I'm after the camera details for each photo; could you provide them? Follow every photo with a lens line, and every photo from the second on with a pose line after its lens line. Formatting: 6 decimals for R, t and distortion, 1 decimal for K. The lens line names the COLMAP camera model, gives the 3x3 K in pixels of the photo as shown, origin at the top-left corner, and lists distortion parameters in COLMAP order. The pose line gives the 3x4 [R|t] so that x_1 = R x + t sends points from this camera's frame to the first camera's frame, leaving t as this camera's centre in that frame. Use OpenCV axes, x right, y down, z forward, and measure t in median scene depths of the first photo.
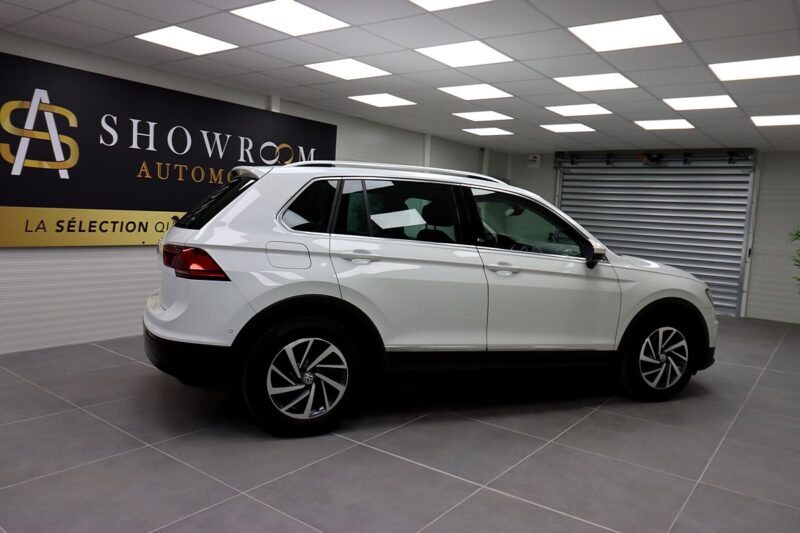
lens RADIAL K [[584.2, 0, 443.8], [0, 584.2, 253.0], [0, 0, 1]] dist [0.005241, -0.016370]
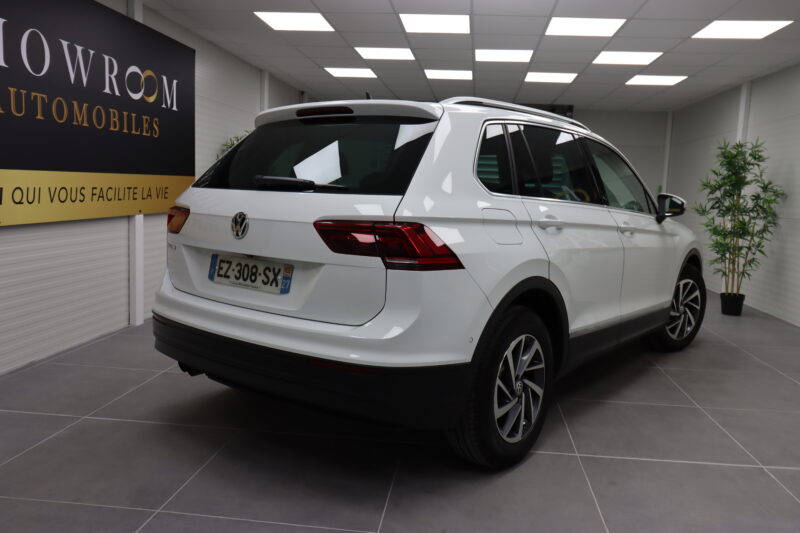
lens RADIAL K [[628.5, 0, 438.2], [0, 628.5, 243.2], [0, 0, 1]] dist [0.003075, 0.003441]
pose [[0.864681, -0.067932, 0.497707, -0.535154], [0.043307, 0.997206, 0.060870, -0.019788], [-0.500451, -0.031078, 0.865207, 0.264624]]
